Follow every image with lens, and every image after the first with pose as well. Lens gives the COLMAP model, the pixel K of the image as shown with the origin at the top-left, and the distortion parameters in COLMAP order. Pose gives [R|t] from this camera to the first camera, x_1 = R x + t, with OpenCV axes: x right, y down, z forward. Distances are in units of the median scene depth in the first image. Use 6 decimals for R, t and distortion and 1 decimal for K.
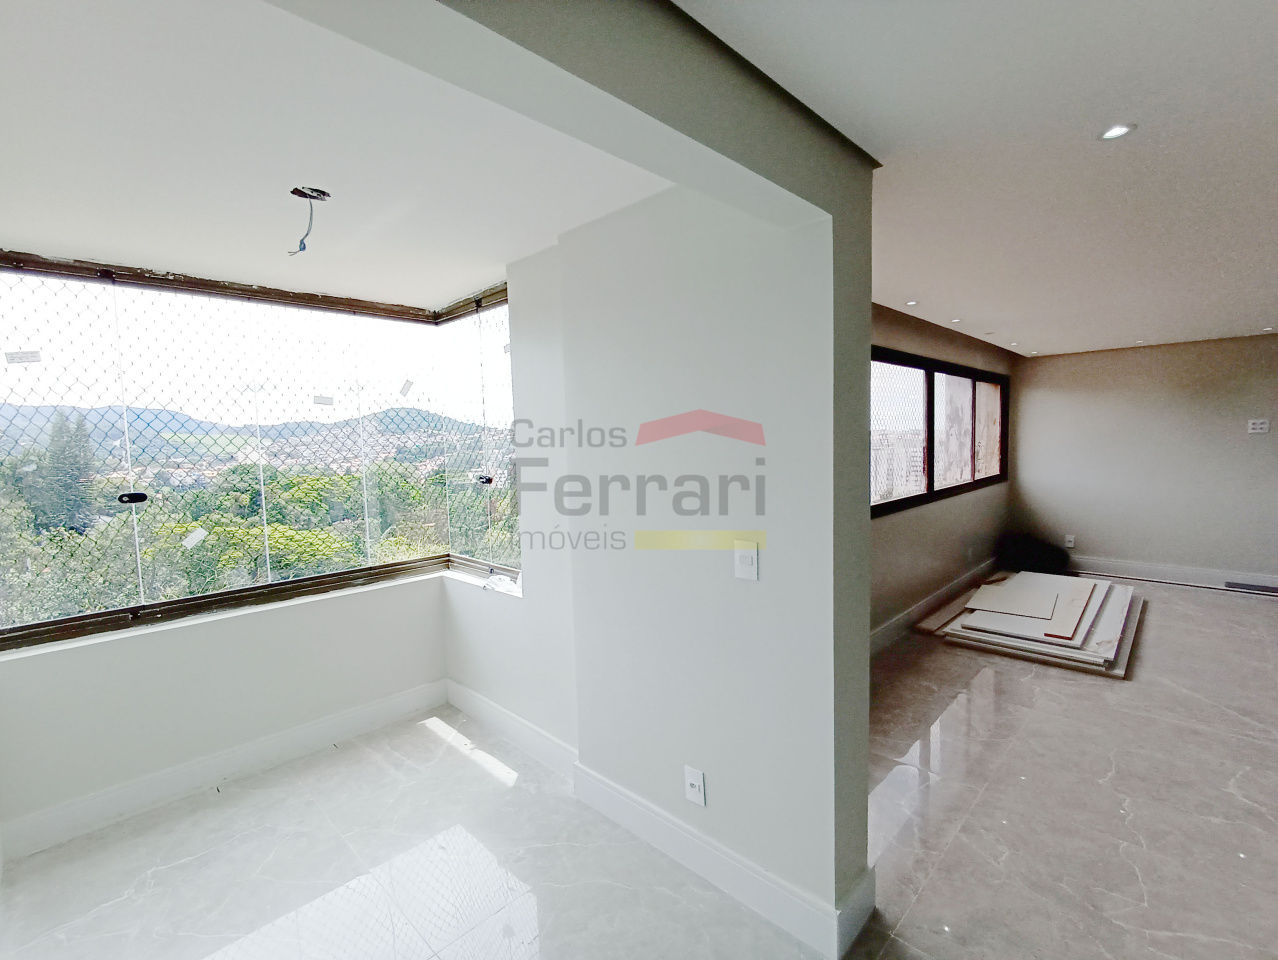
lens RADIAL K [[589.4, 0, 638.7], [0, 589.4, 480.6], [0, 0, 1]] dist [-0.002668, 0.001420]
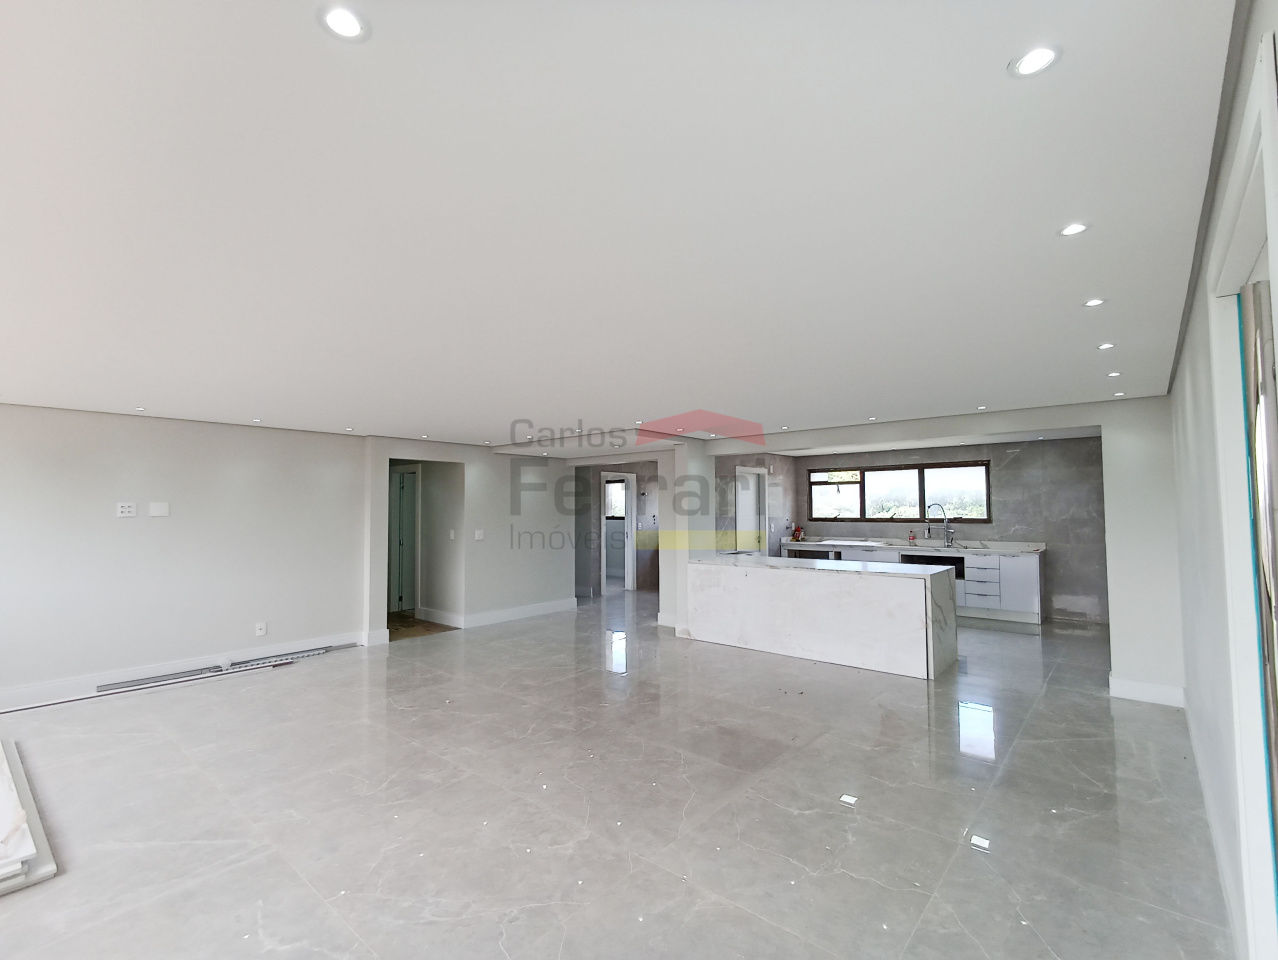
lens RADIAL K [[589.4, 0, 641.4], [0, 589.4, 478.8], [0, 0, 1]] dist [-0.002668, 0.001420]
pose [[-0.060763, 0.075168, 0.995318, 0.078503], [0.078521, 0.994430, -0.070308, -0.014249], [-0.995059, 0.073882, -0.066327, 0.340288]]
